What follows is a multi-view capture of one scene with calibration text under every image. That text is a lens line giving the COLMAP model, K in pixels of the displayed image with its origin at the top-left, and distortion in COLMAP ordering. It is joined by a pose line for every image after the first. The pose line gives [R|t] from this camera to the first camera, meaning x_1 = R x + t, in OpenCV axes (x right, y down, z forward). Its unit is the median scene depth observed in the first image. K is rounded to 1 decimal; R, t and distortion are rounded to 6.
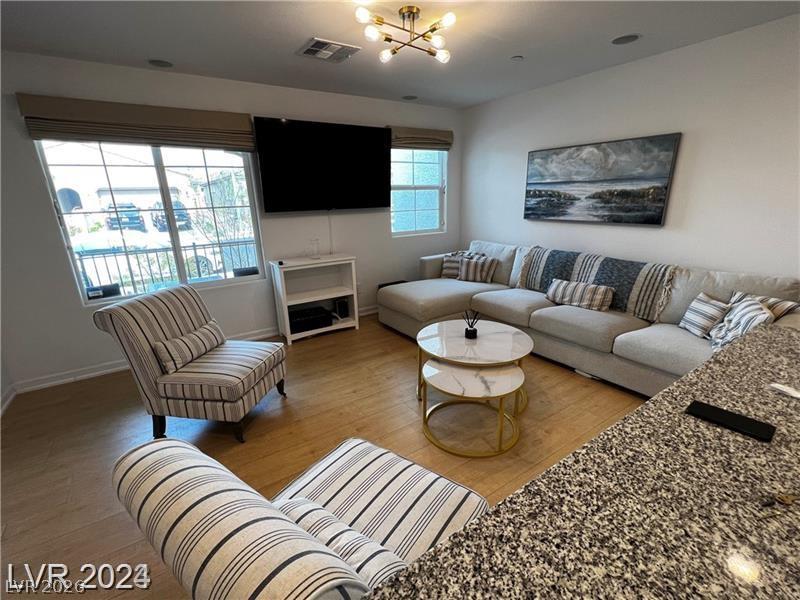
lens RADIAL K [[363.9, 0, 400.4], [0, 363.9, 304.0], [0, 0, 1]] dist [-0.001985, 0.000518]
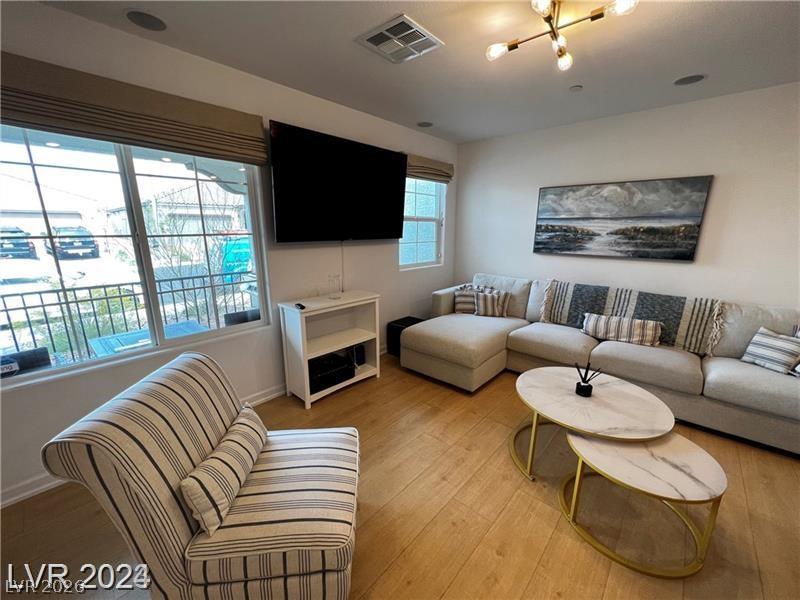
lens RADIAL K [[321.4, 0, 400.4], [0, 321.4, 302.6], [0, 0, 1]] dist [-0.001156, 0.000327]
pose [[0.968771, -0.028812, 0.246279, -0.302392], [0.044766, 0.997228, -0.059430, -0.072468], [-0.243884, 0.068599, 0.967375, 0.287262]]
